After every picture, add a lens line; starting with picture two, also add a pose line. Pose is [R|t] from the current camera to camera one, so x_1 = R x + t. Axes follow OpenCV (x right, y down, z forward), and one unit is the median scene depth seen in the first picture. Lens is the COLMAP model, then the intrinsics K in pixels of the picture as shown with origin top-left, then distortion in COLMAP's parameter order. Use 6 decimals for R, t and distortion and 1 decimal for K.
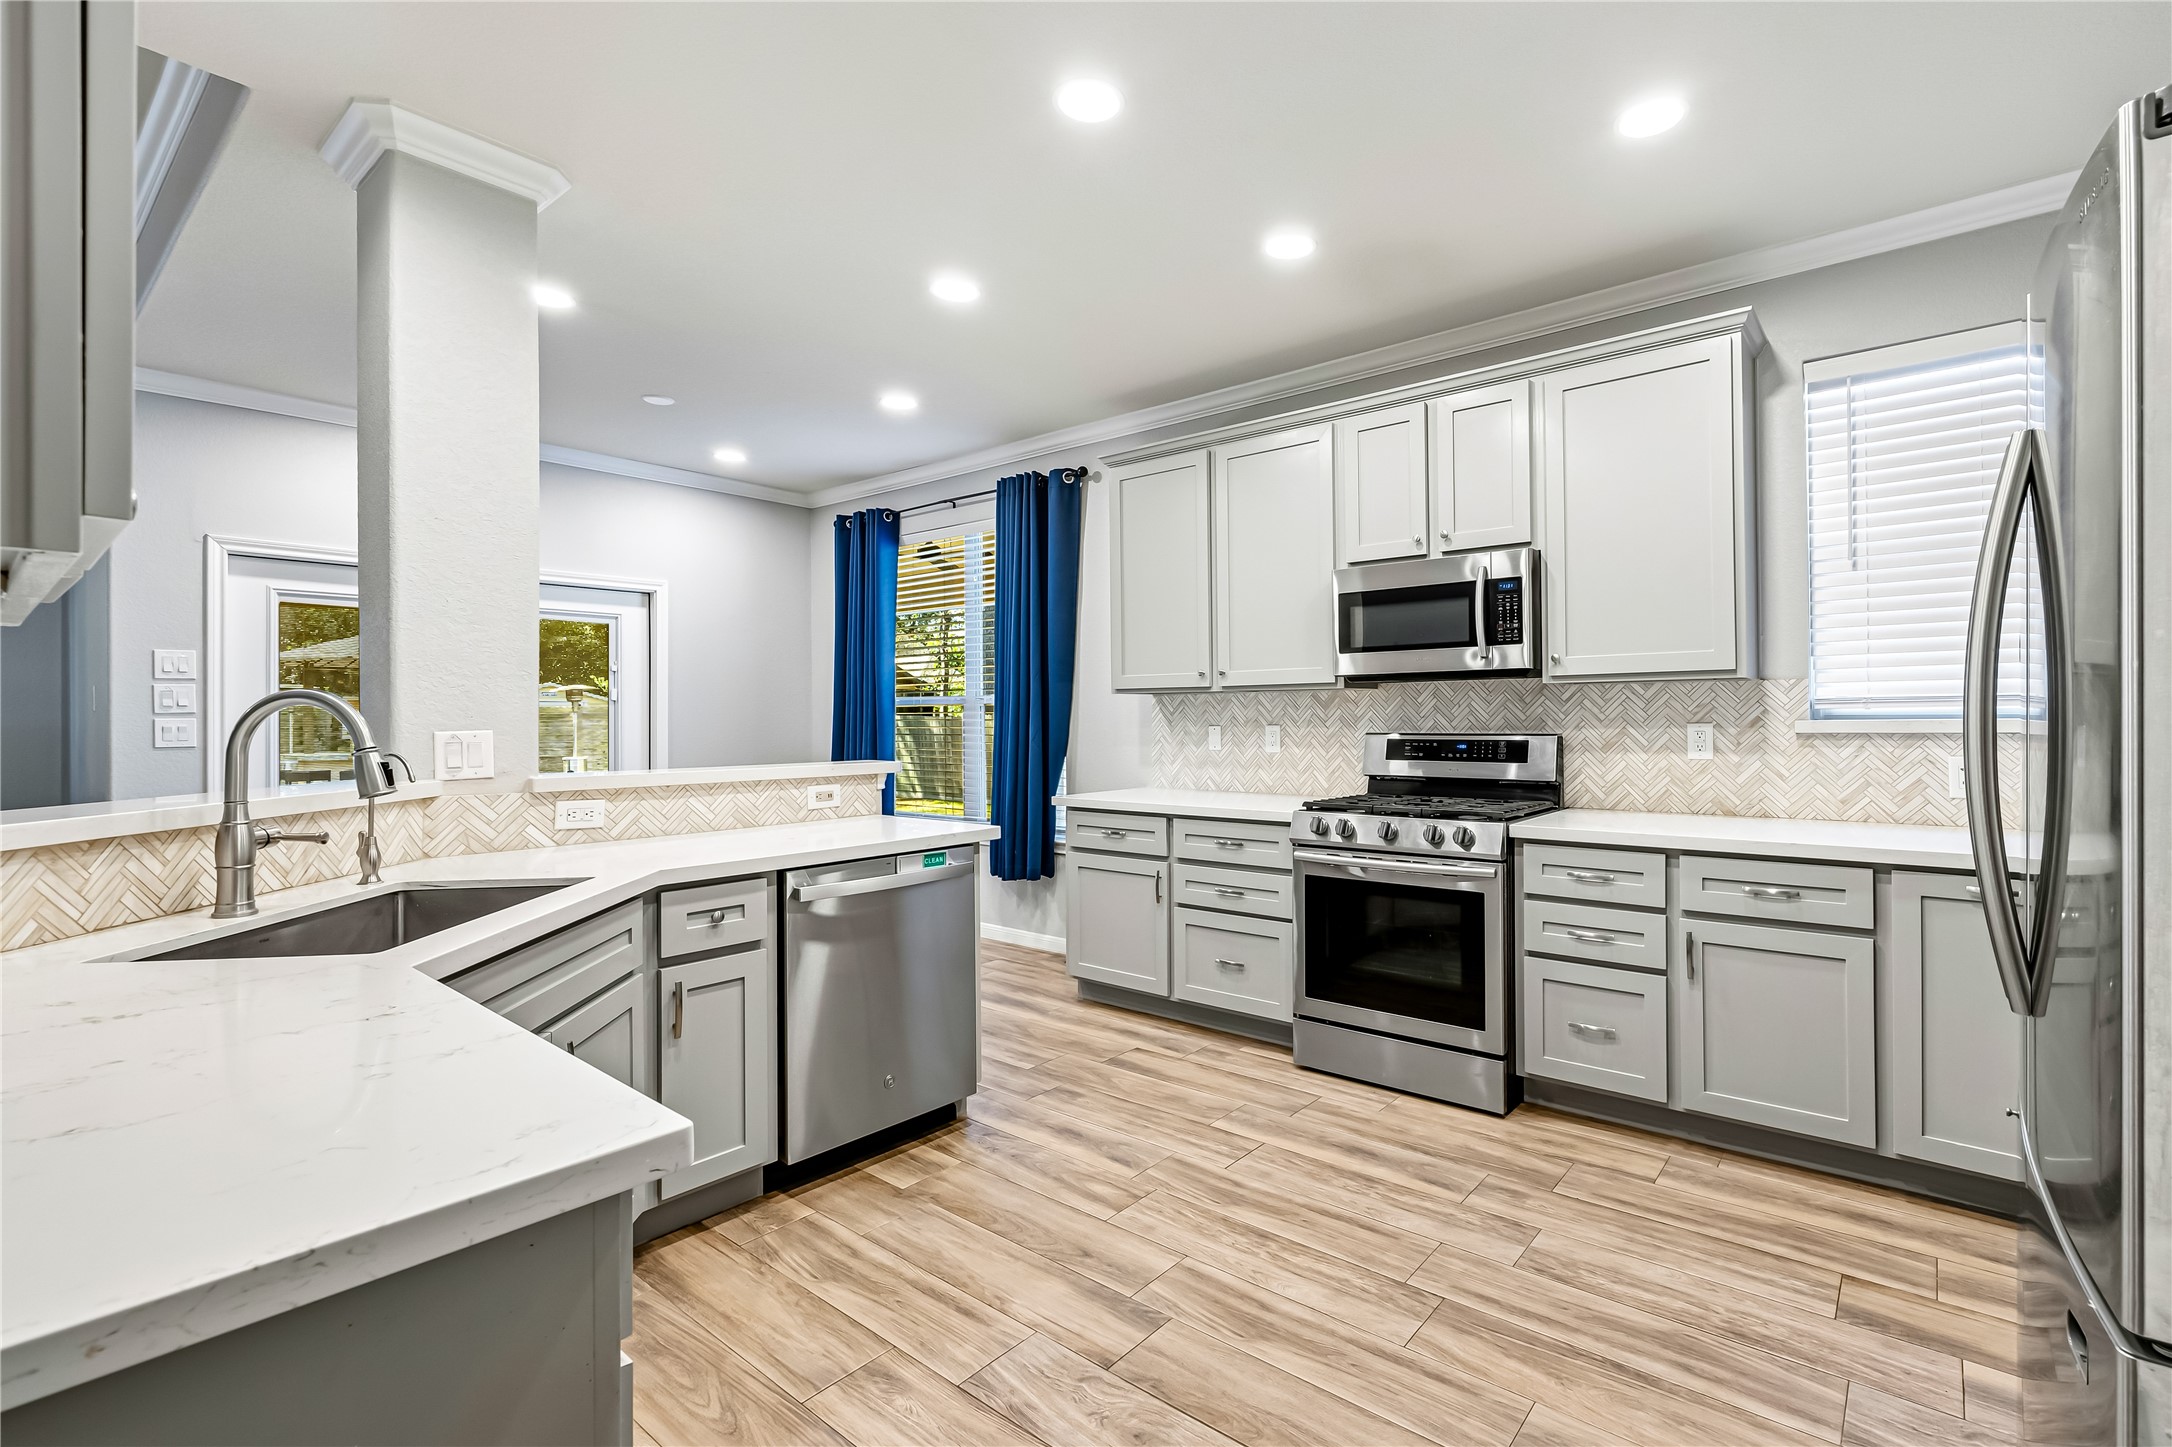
lens RADIAL K [[877.4, 0, 1140.8], [0, 877.4, 715.7], [0, 0, 1]] dist [-0.007805, -0.000508]
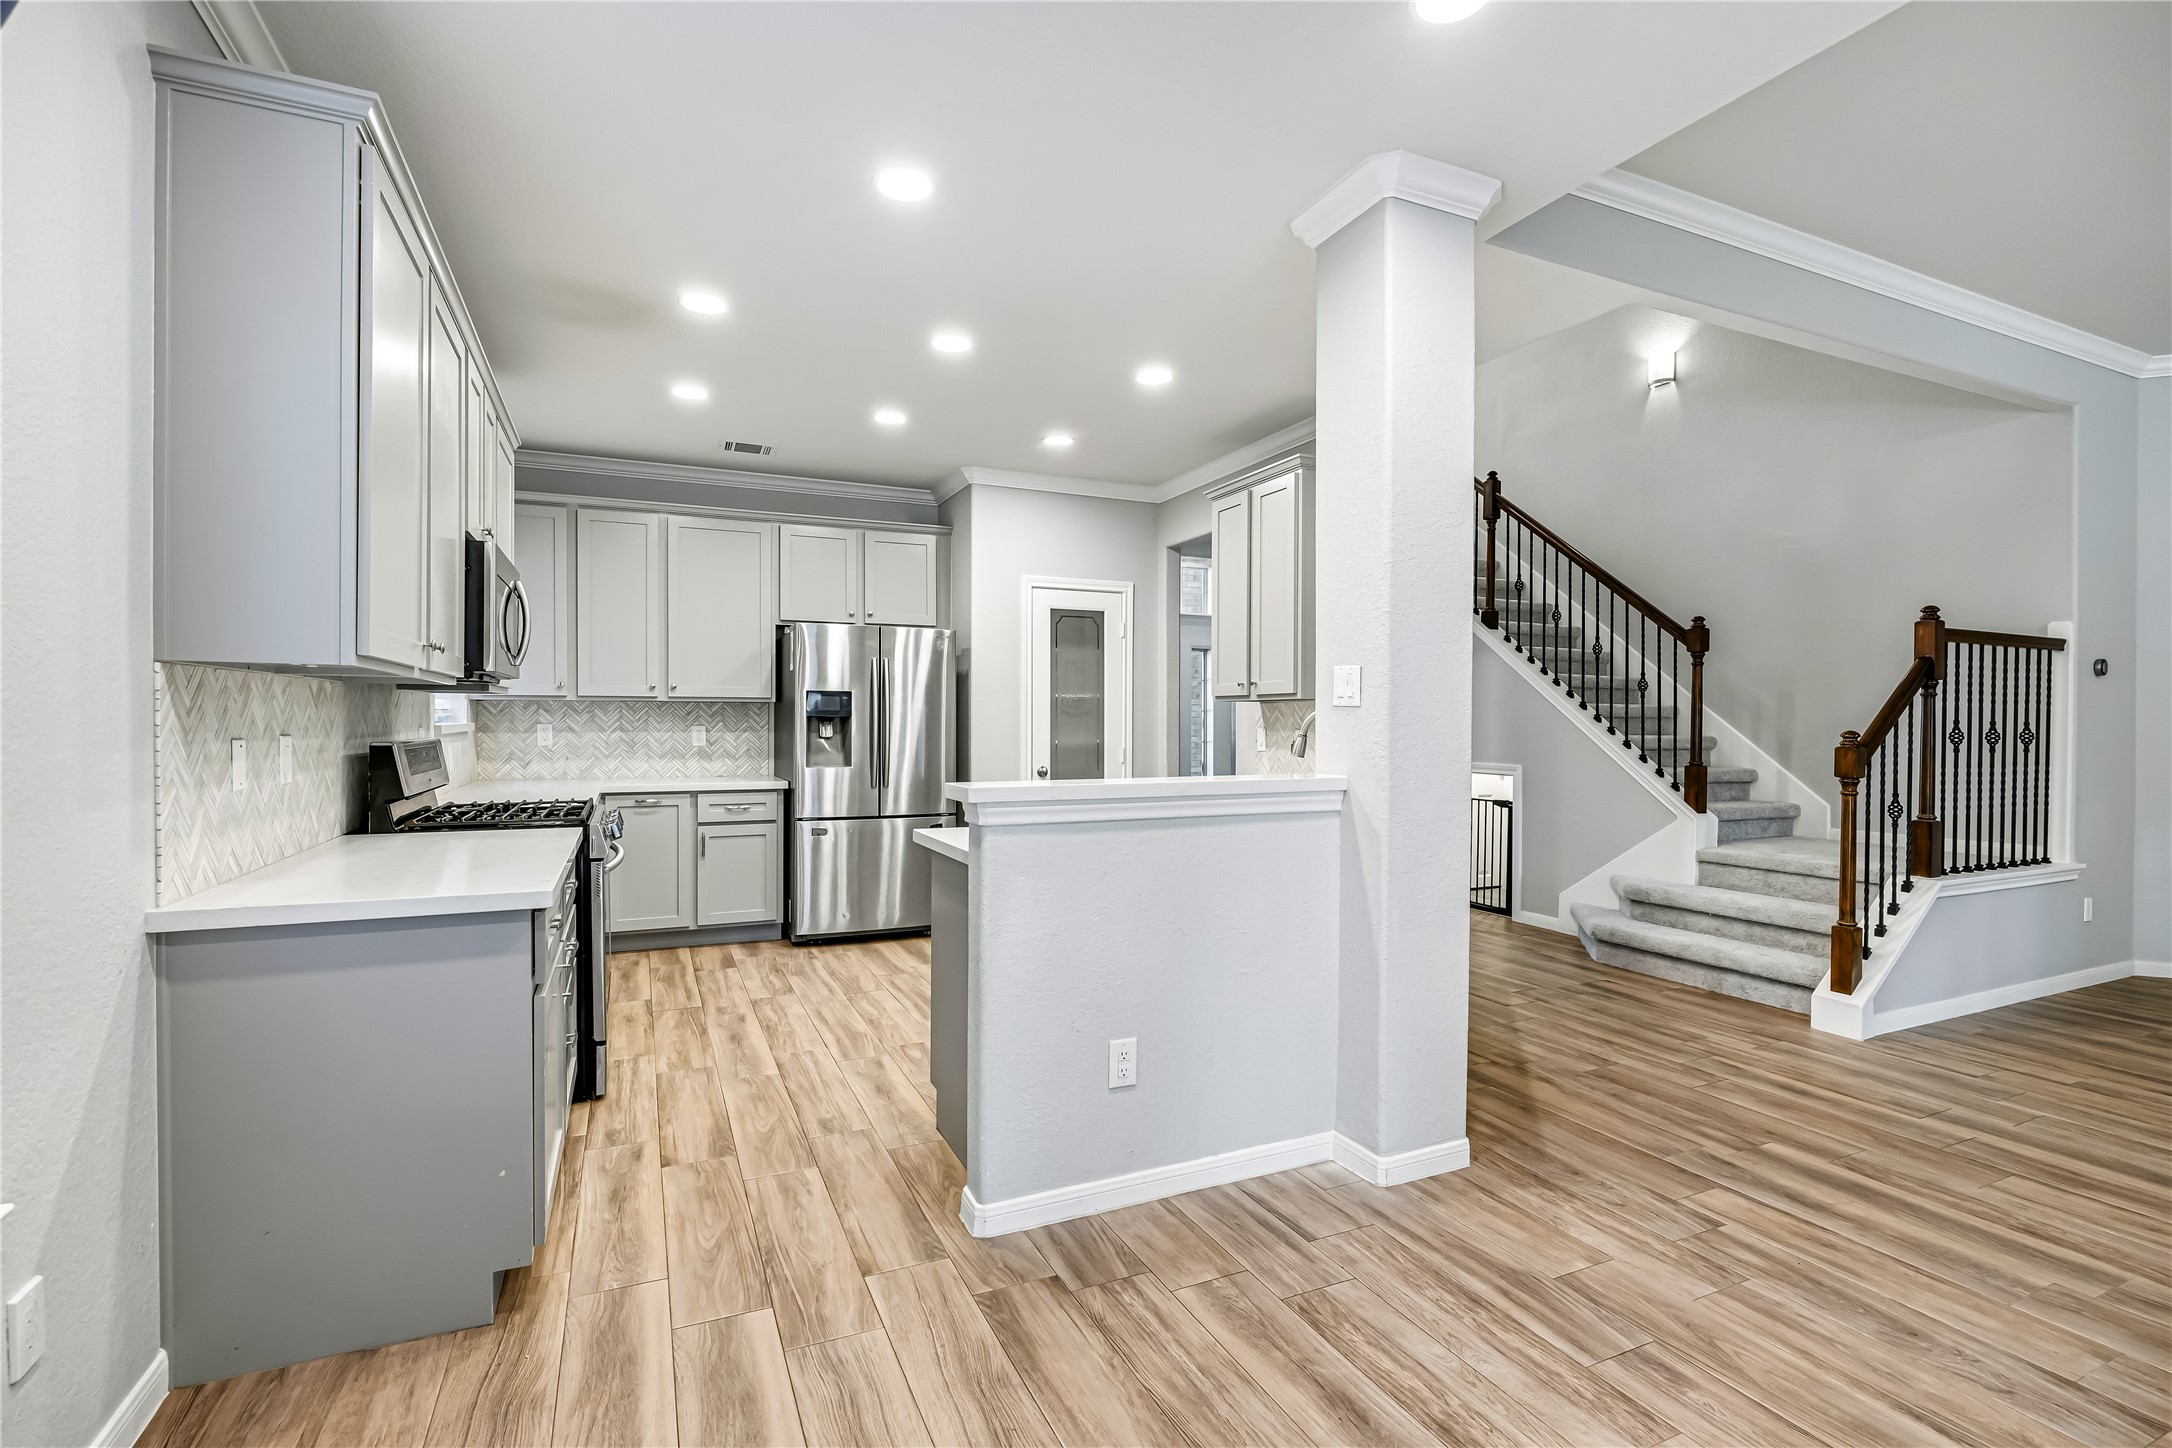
lens RADIAL K [[999.3, 0, 1070.5], [0, 999.3, 735.6], [0, 0, 1]] dist [-0.010252, -0.000369]
pose [[-0.874867, -0.004275, 0.484345, -0.593891], [0.006537, 0.999766, 0.020633, 0.000518], [-0.484320, 0.021217, -0.874634, 1.305243]]
